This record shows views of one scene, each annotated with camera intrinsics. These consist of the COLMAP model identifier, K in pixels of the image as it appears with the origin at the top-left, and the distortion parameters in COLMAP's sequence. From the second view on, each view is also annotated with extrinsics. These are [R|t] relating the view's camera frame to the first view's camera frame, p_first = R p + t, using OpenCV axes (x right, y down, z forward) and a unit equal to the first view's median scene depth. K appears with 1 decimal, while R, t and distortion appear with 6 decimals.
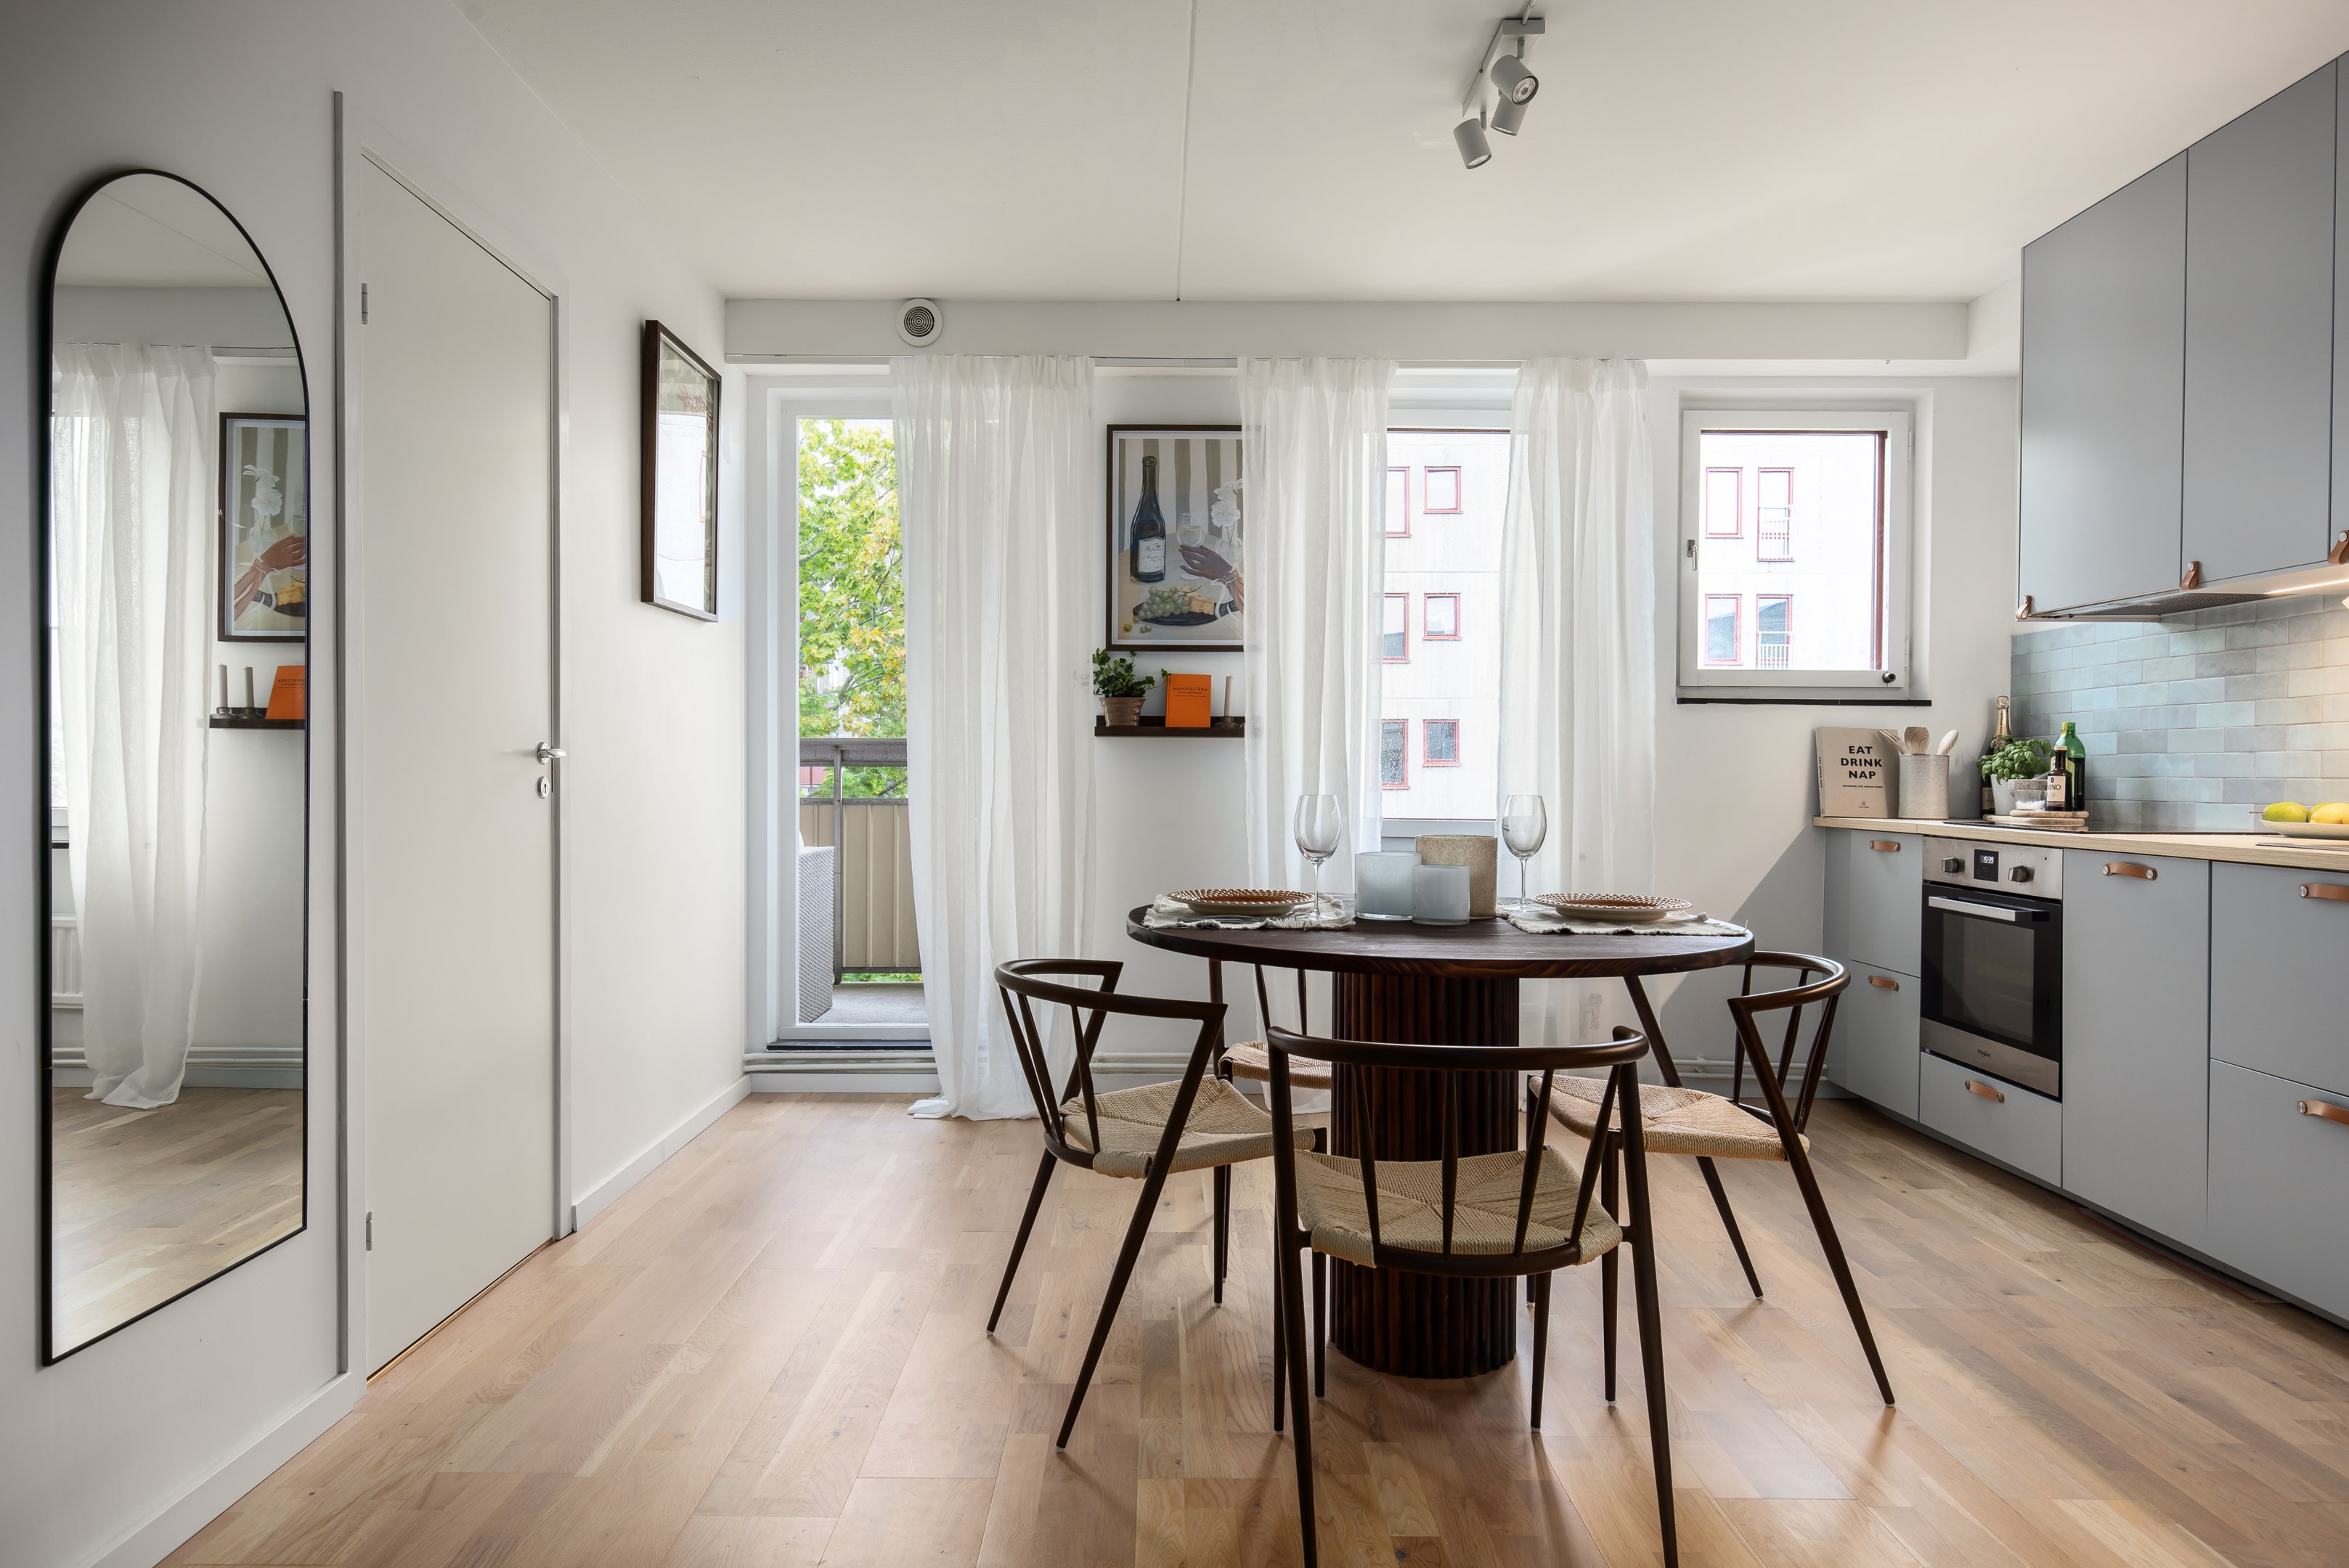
lens RADIAL K [[1387.9, 0, 1174.5], [0, 1387.9, 784.0], [0, 0, 1]] dist [0.000259, -0.001706]
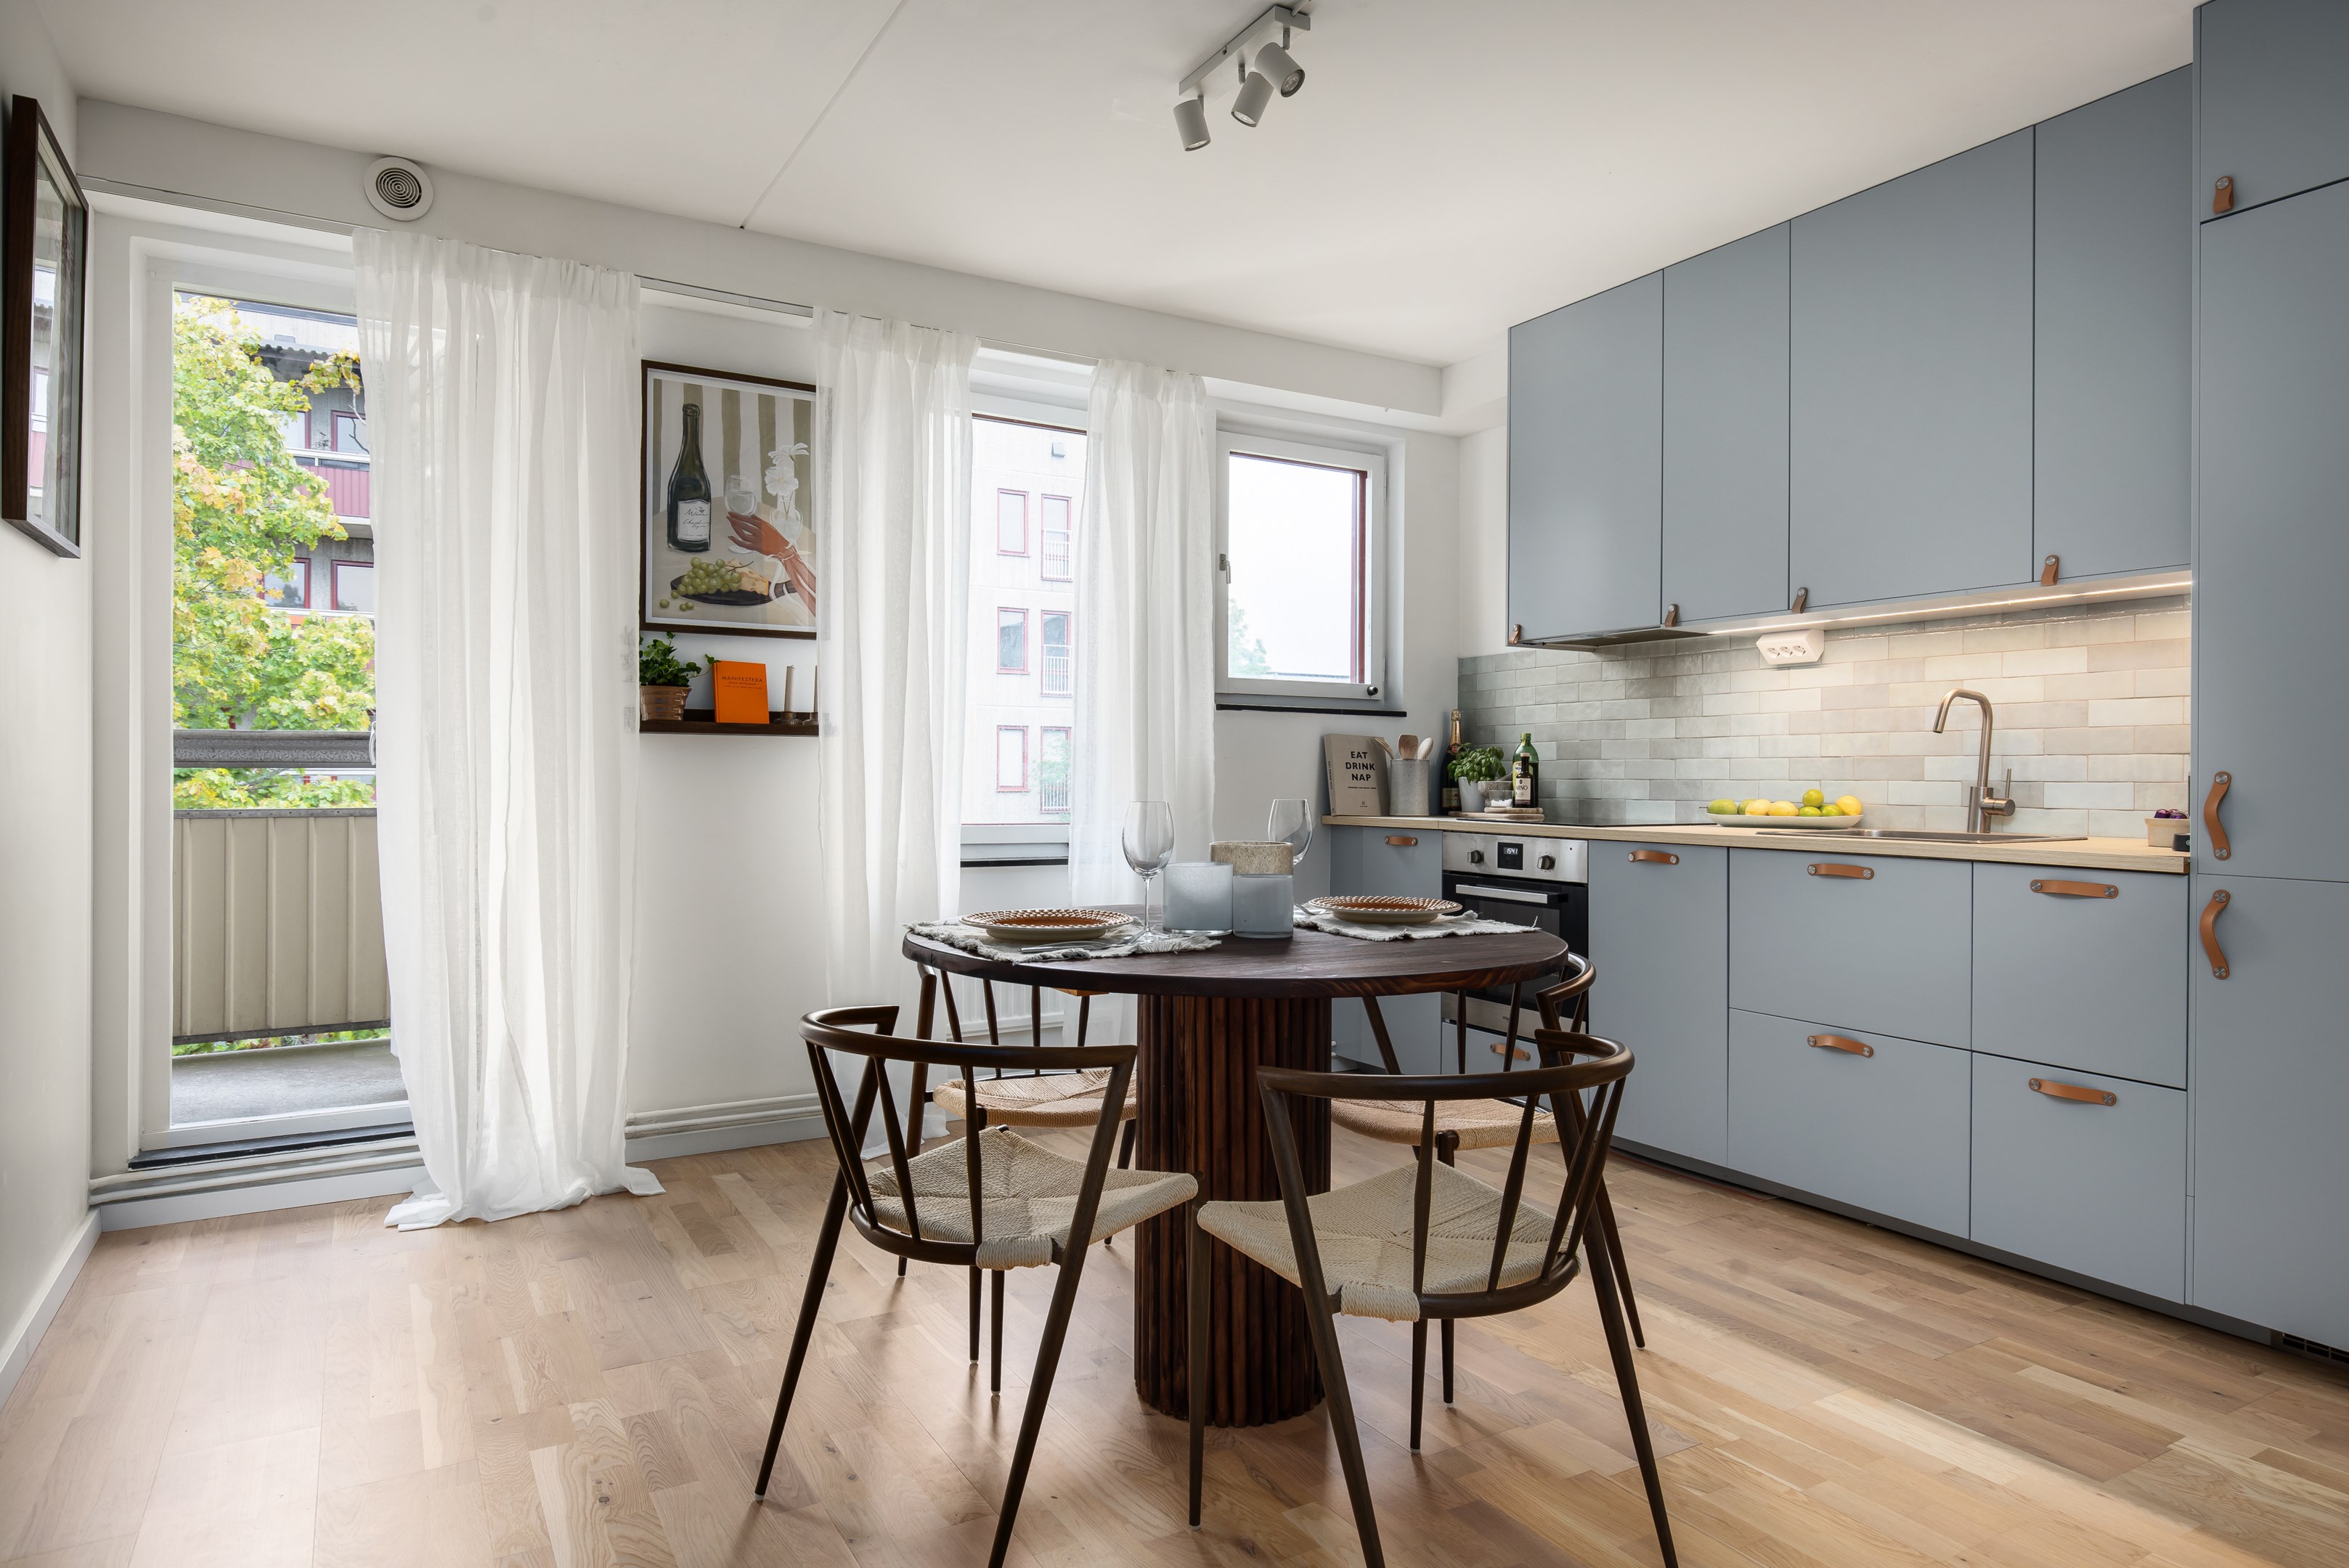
lens RADIAL K [[1371.9, 0, 1176.1], [0, 1371.9, 772.4], [0, 0, 1]] dist [0.001791, 0.000304]
pose [[0.861981, 0.000550, 0.506940, -0.197262], [0.004149, 0.999958, -0.008138, -0.002289], [-0.506923, 0.009118, 0.861943, 0.131496]]
